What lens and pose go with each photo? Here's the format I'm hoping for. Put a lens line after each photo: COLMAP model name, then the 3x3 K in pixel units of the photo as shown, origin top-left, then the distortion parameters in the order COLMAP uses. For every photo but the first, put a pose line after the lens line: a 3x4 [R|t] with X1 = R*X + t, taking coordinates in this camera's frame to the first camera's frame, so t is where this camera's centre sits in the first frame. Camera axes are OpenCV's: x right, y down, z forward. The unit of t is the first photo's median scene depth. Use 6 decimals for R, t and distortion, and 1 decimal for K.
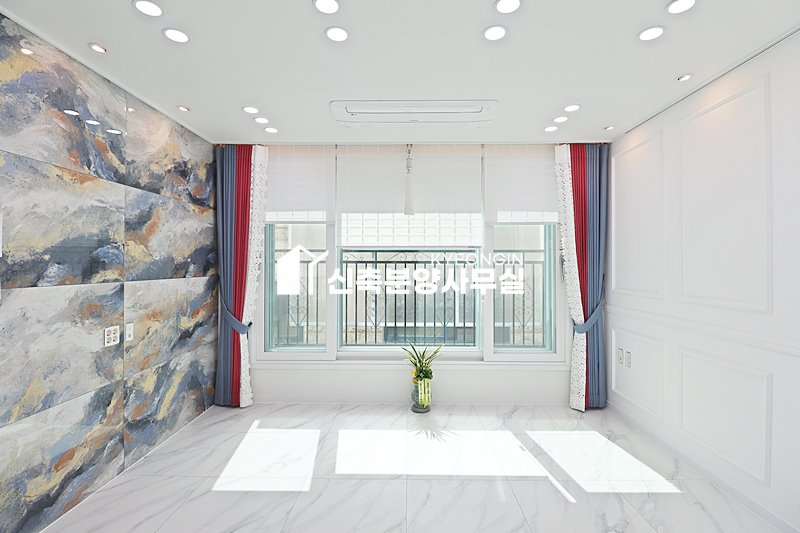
lens RADIAL K [[371.6, 0, 403.5], [0, 371.6, 261.1], [0, 0, 1]] dist [-0.002302, -0.011600]
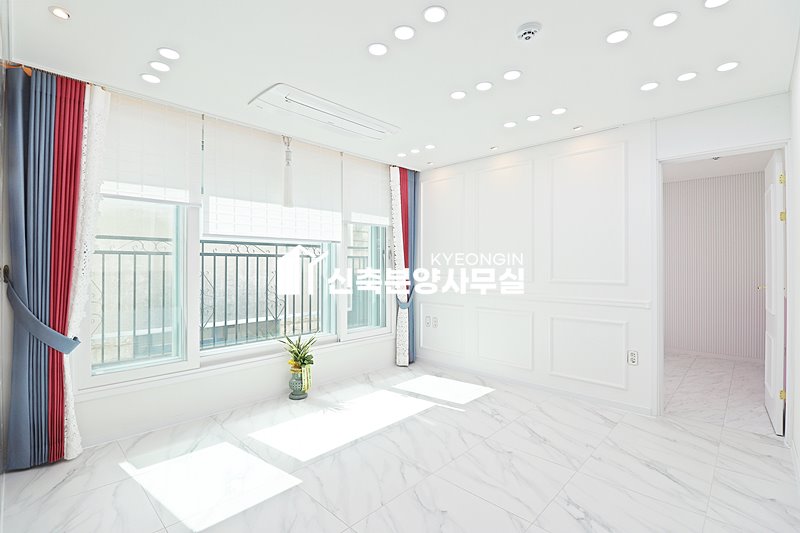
lens RADIAL K [[371.6, 0, 403.6], [0, 371.6, 259.8], [0, 0, 1]] dist [-0.002302, -0.011600]
pose [[0.679130, 0.007846, 0.733976, -0.601992], [-0.007972, 0.999963, -0.003313, 0.023095], [-0.733974, -0.003601, 0.679168, 0.099839]]
